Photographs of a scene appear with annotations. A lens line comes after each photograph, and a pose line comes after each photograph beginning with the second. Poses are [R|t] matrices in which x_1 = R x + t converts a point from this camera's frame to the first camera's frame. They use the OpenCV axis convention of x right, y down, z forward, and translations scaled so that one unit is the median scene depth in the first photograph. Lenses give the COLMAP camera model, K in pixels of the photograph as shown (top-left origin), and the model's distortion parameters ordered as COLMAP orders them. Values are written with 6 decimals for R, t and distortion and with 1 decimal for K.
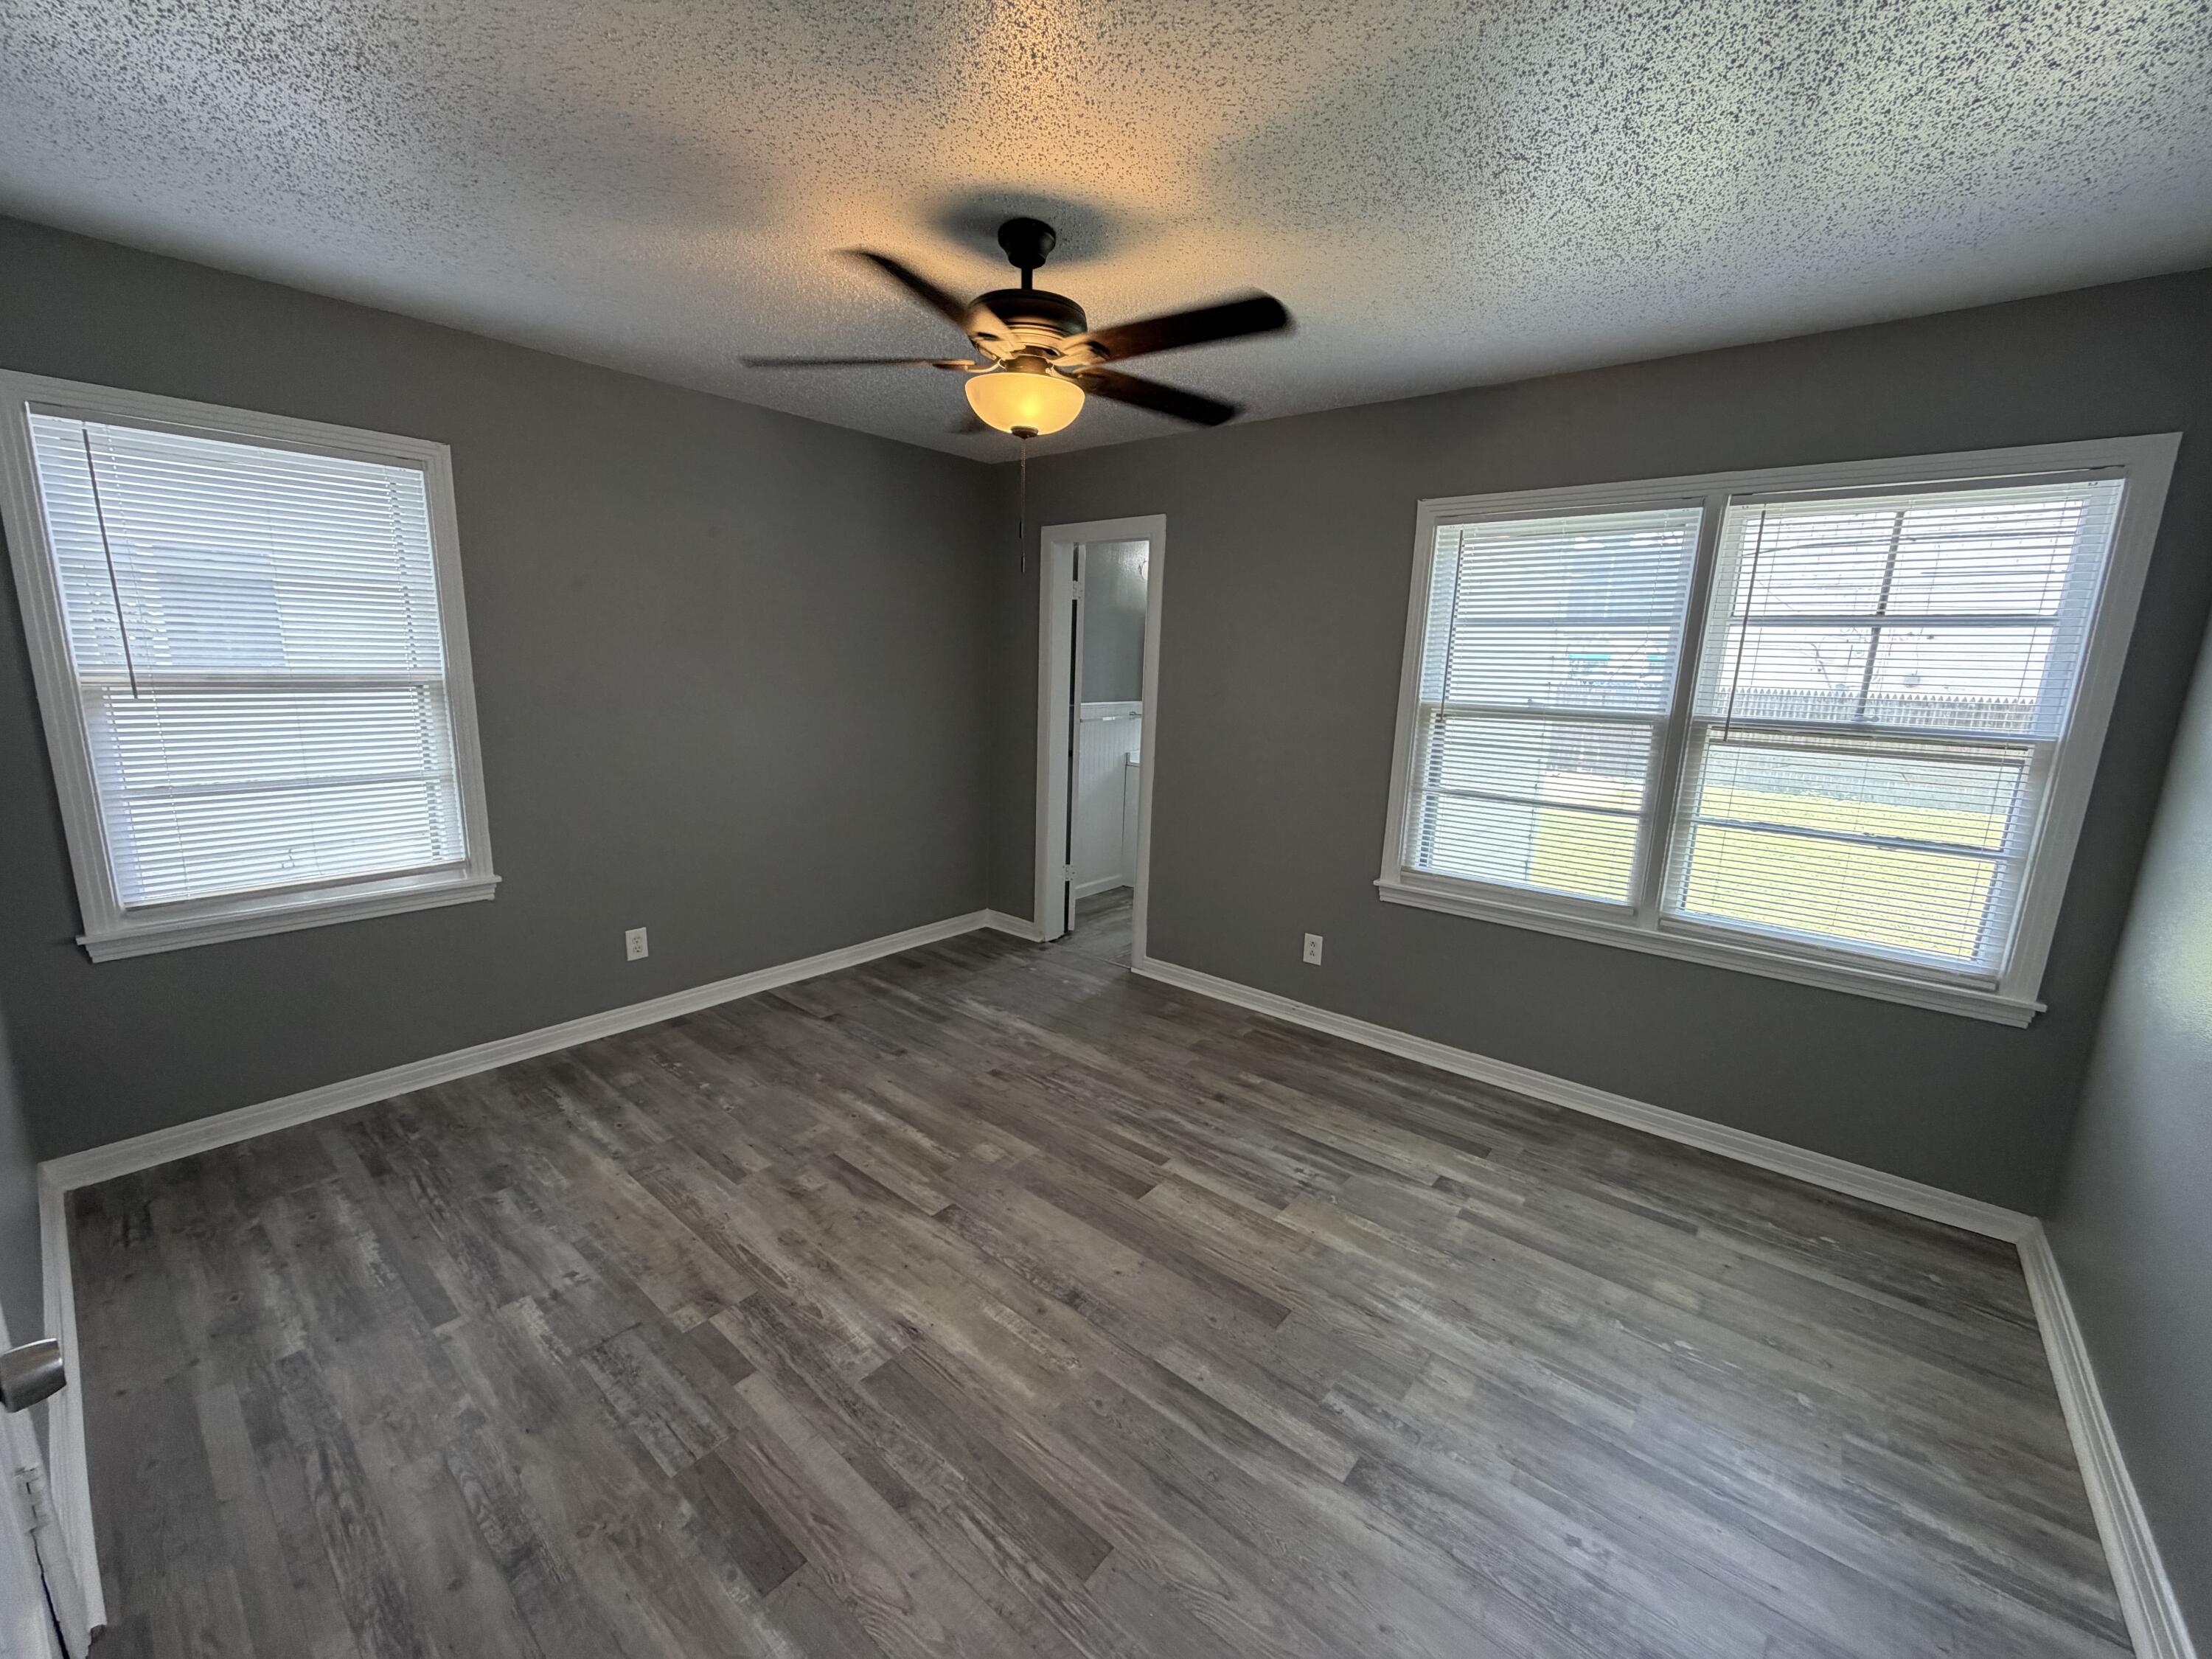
lens RADIAL K [[885.8, 0, 1097.8], [0, 885.8, 832.4], [0, 0, 1]] dist [-0.000726, 0.000484]
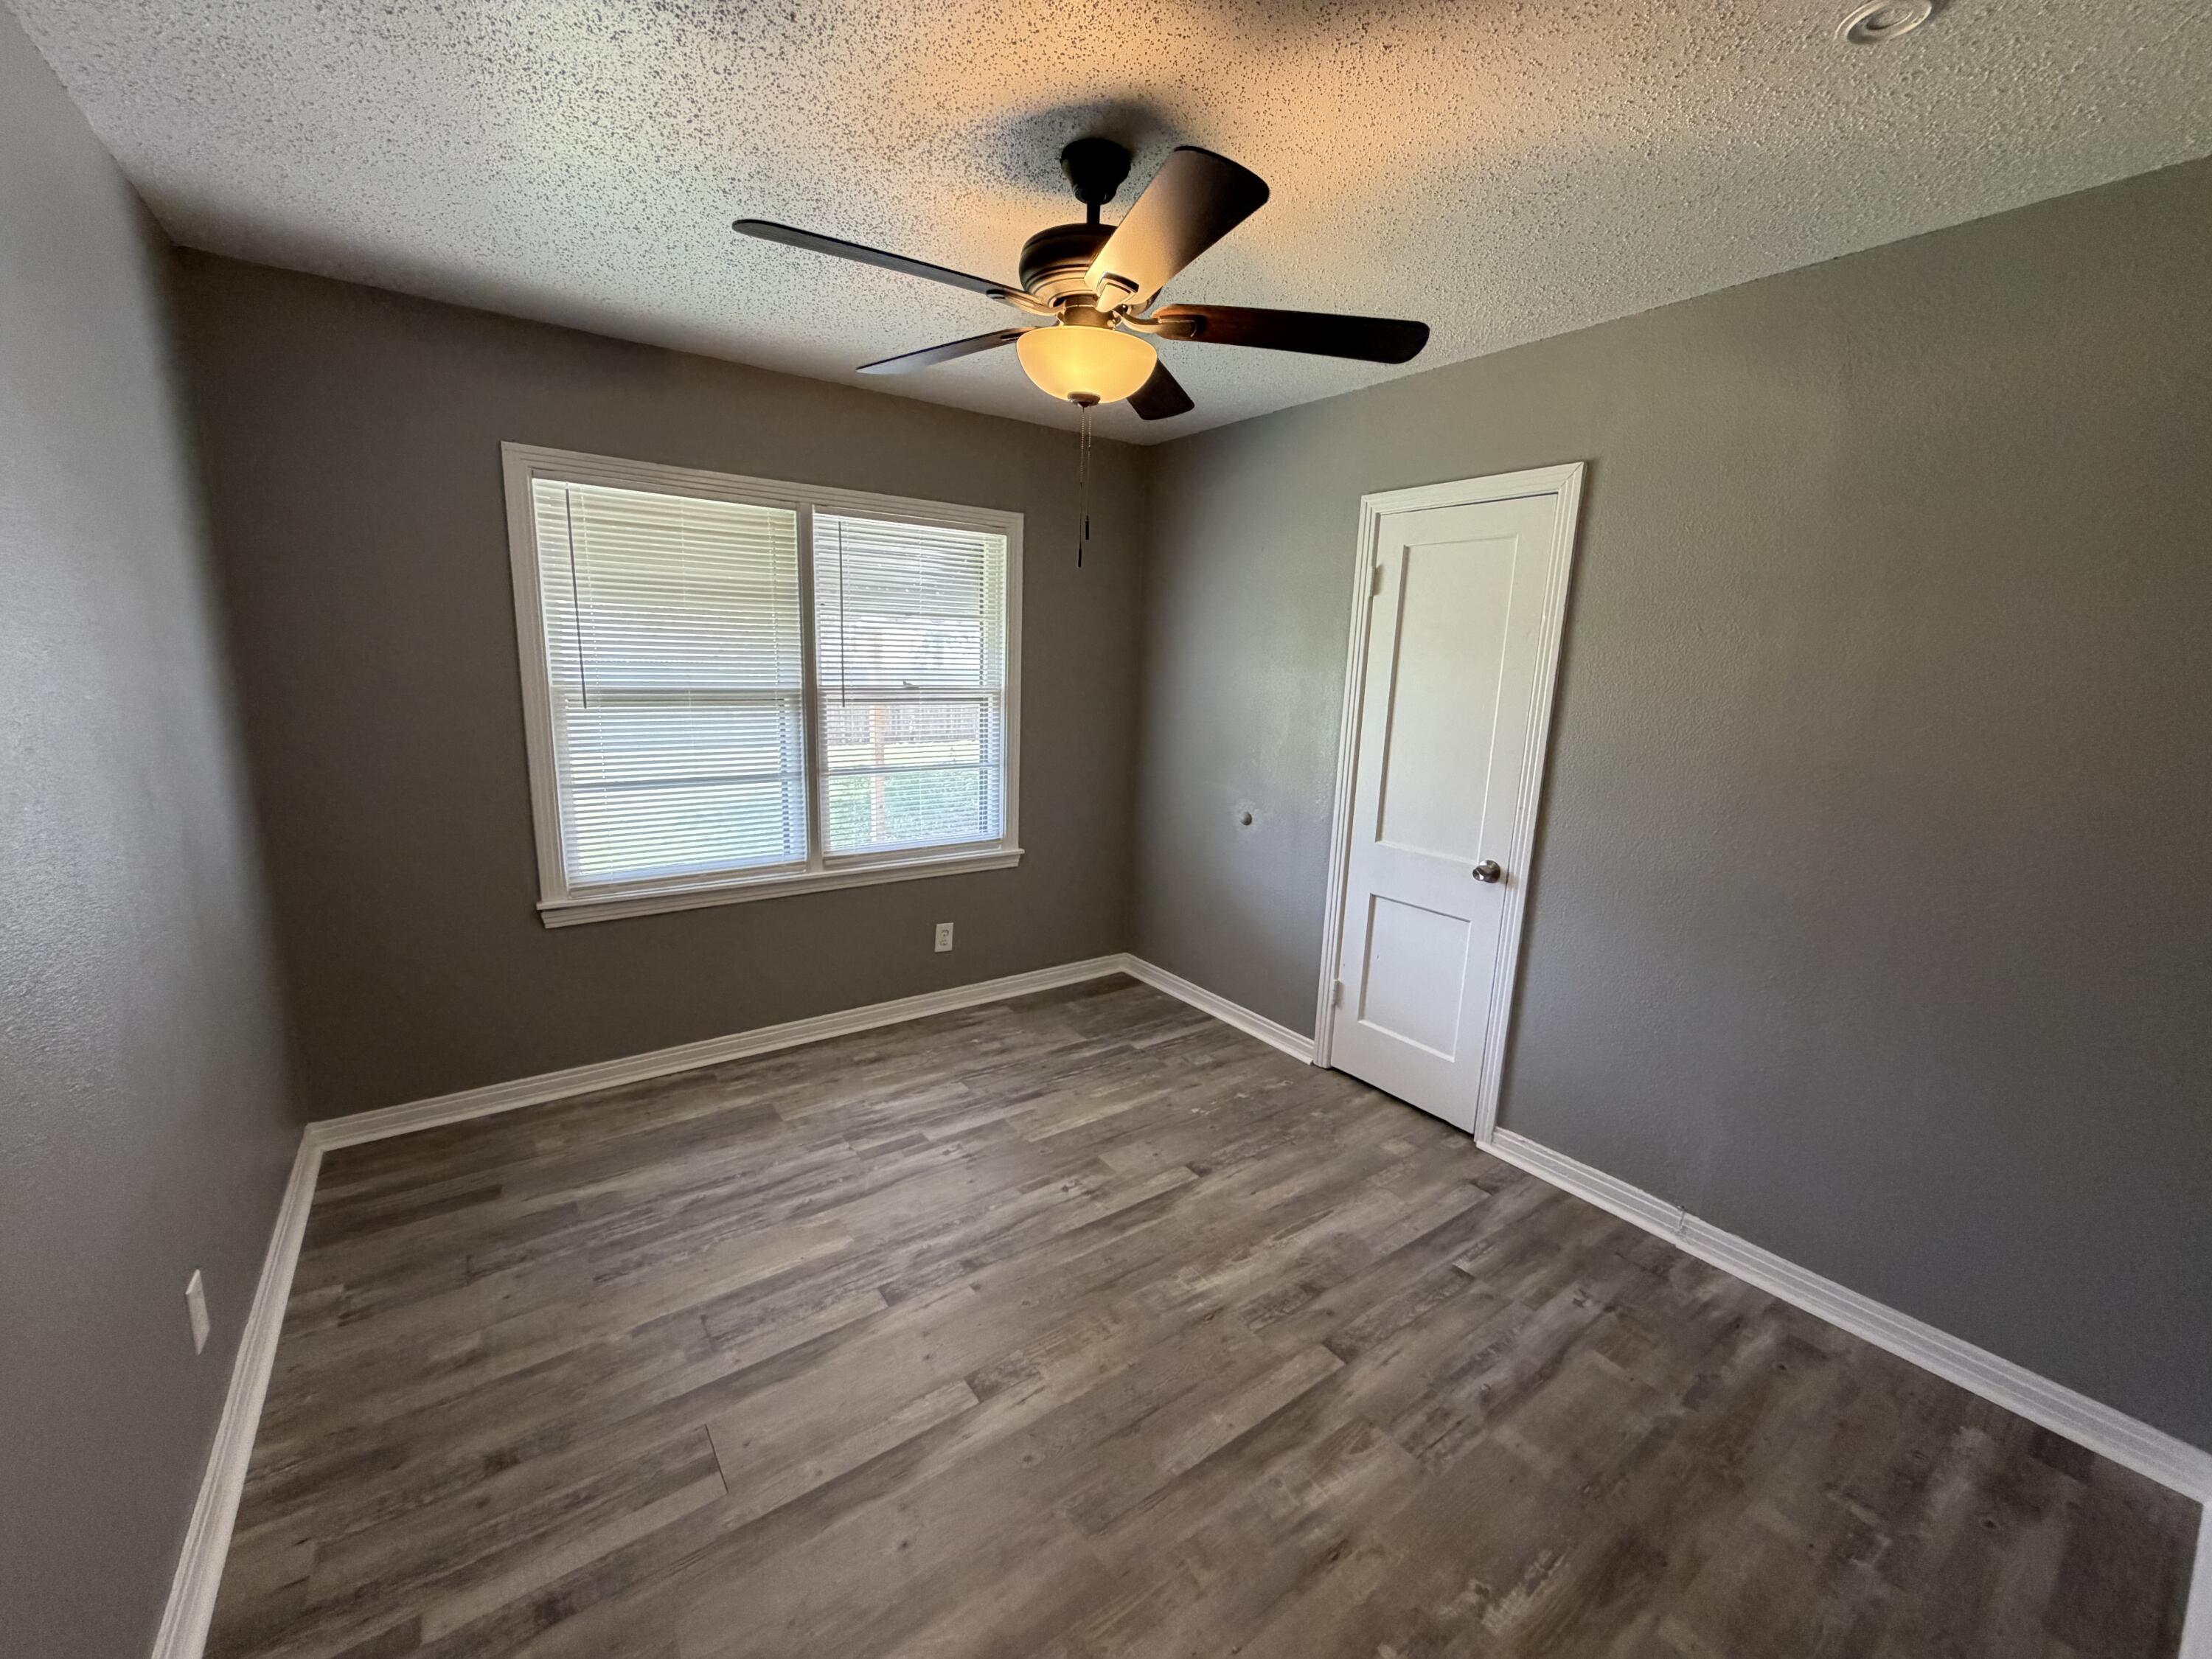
lens RADIAL K [[885.8, 0, 1097.8], [0, 885.8, 832.4], [0, 0, 1]] dist [-0.000726, 0.000484]
pose [[0.244470, -0.208527, 0.946969, -0.428930], [0.170818, 0.970591, 0.169631, -0.083336], [-0.954492, 0.120290, 0.272901, 0.351739]]
